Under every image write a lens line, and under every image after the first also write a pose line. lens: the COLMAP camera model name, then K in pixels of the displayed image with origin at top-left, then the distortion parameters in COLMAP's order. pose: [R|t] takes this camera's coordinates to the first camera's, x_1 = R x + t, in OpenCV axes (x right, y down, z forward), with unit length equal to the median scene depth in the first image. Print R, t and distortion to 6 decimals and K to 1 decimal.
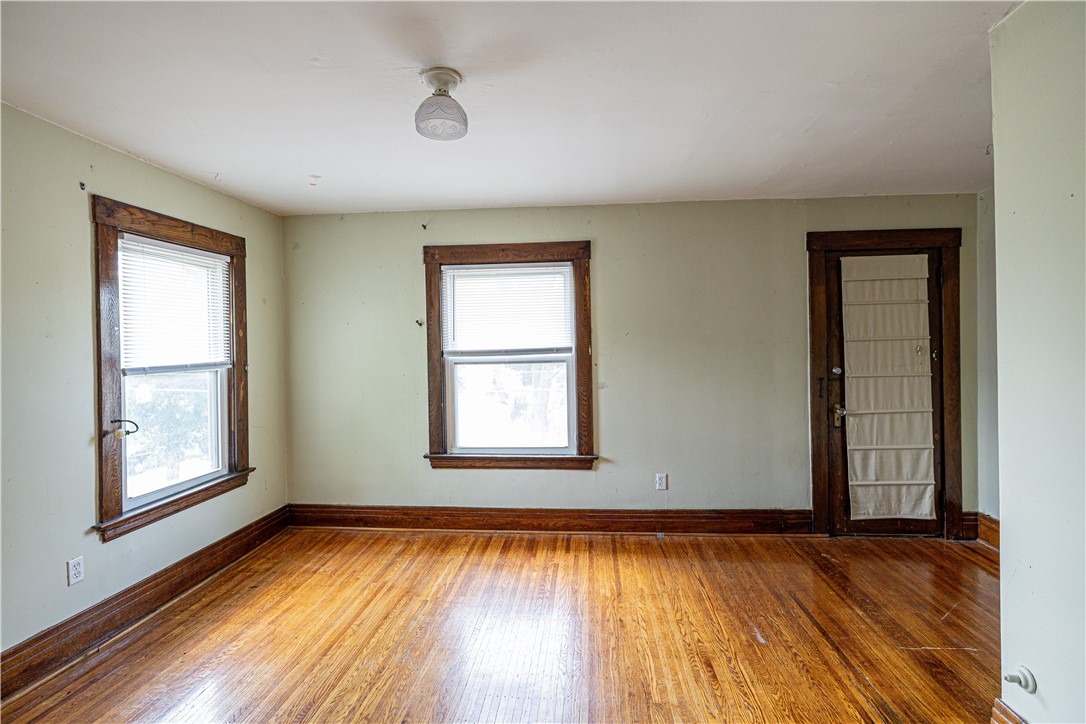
lens RADIAL K [[531.4, 0, 543.0], [0, 531.4, 362.0], [0, 0, 1]] dist [-0.000750, -0.000235]
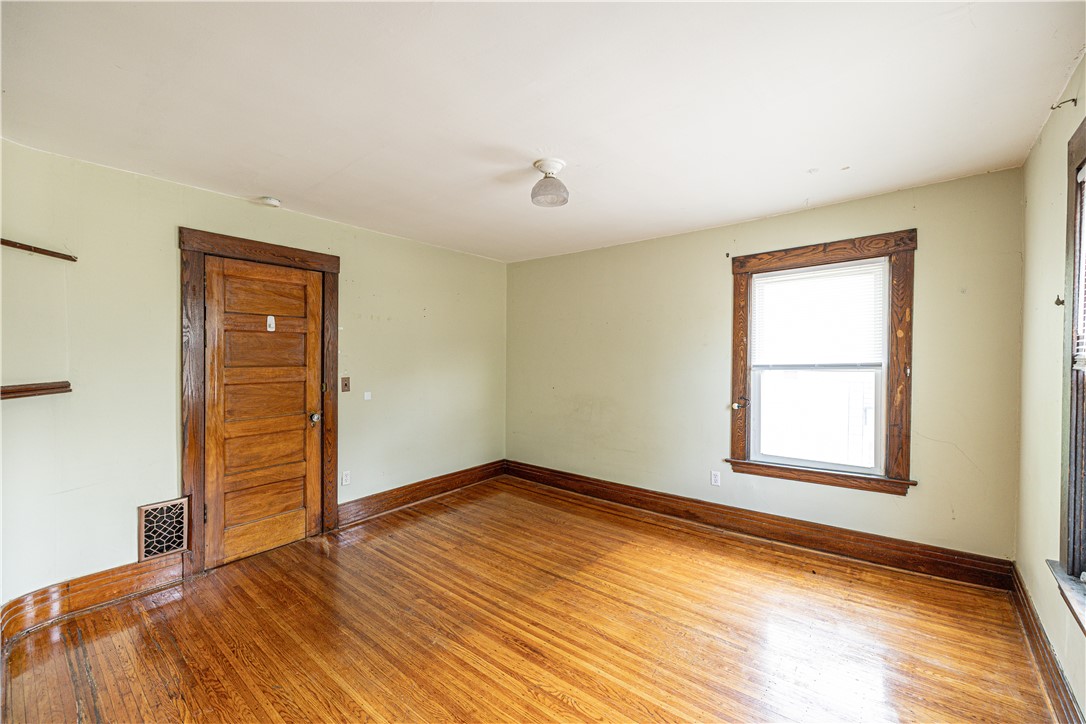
lens RADIAL K [[451.0, 0, 543.0], [0, 451.0, 362.0], [0, 0, 1]] dist [-0.001026, 0.000316]
pose [[-0.573457, 0.024143, -0.818880, 0.485741], [-0.008270, 0.999344, 0.035255, -0.029013], [0.819194, 0.026989, -0.572881, 1.014881]]
